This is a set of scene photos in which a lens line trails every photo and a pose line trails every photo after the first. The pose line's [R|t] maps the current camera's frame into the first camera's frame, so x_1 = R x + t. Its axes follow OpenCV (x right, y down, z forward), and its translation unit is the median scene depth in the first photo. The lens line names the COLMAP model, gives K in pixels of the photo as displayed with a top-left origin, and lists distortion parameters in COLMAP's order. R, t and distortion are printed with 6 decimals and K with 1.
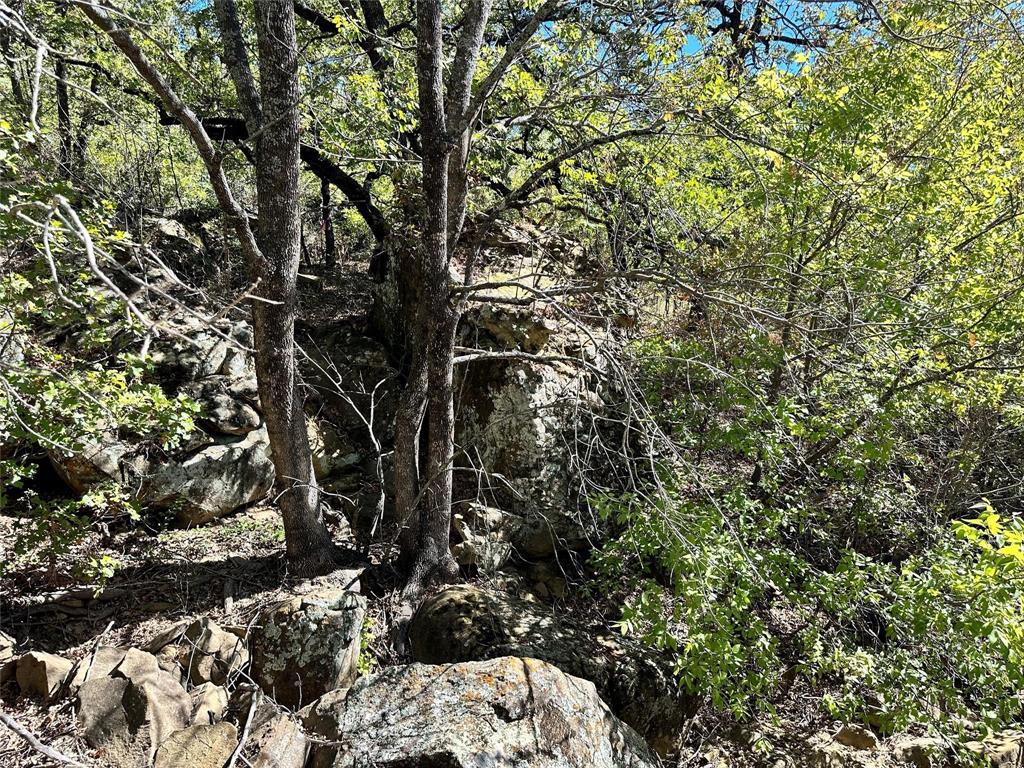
lens RADIAL K [[712.6, 0, 522.1], [0, 712.6, 380.5], [0, 0, 1]] dist [0.052868, -0.064257]
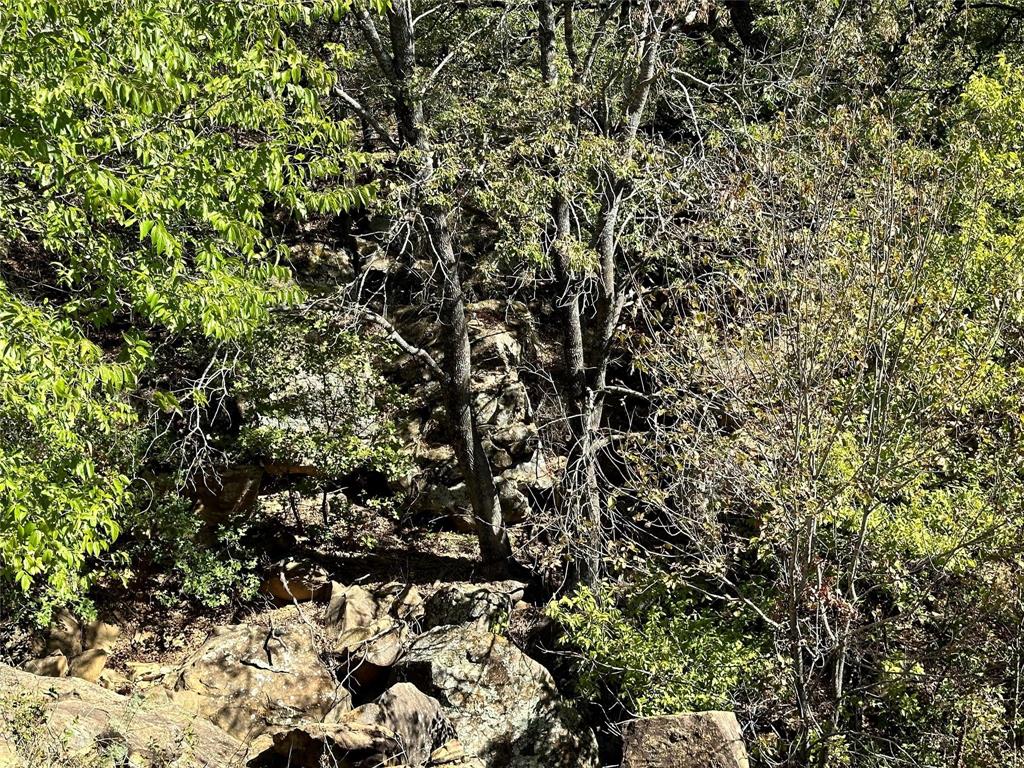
lens RADIAL K [[1435.2, 0, 507.0], [0, 1435.2, 384.1], [0, 0, 1]] dist [0.044289, 0.000000]
pose [[0.707917, 0.101293, -0.698994, 1.683482], [-0.056635, 0.994617, 0.086775, -0.361799], [0.704021, -0.021842, 0.709843, -0.995307]]
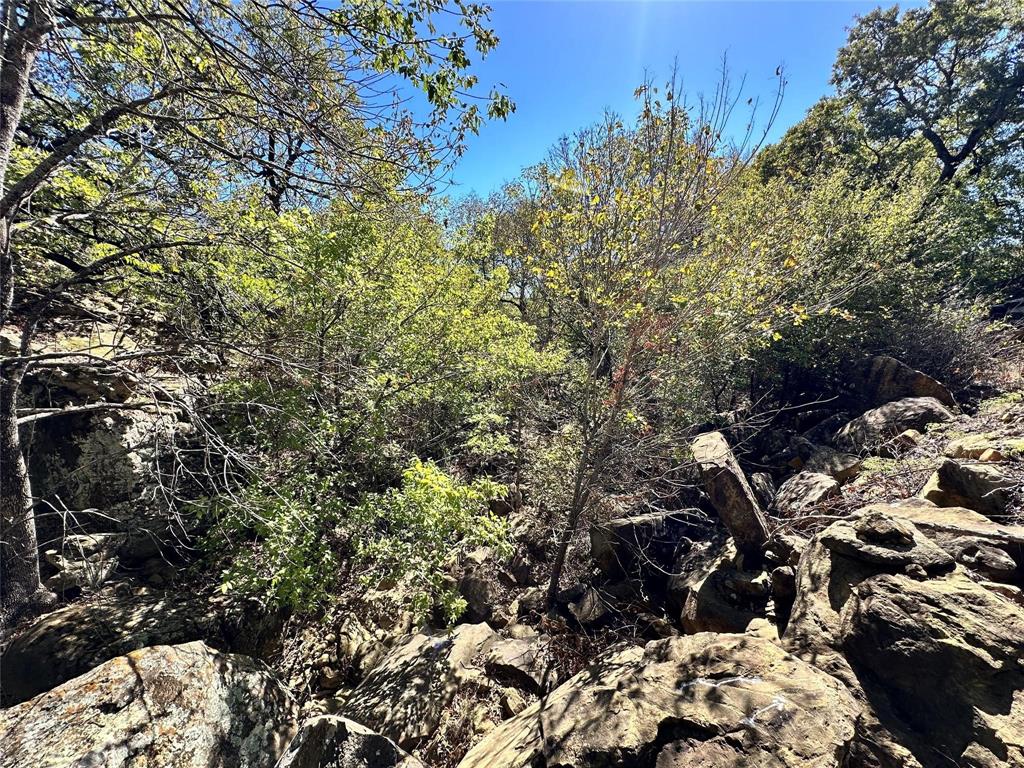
lens RADIAL K [[404.5, 0, 512.4], [0, 404.5, 382.8], [0, 0, 1]] dist [-0.006489, 0.000710]
pose [[0.723427, -0.112473, 0.681178, 0.046398], [0.109307, 0.992856, 0.047849, -0.037375], [-0.681693, 0.039842, 0.730553, -0.005069]]
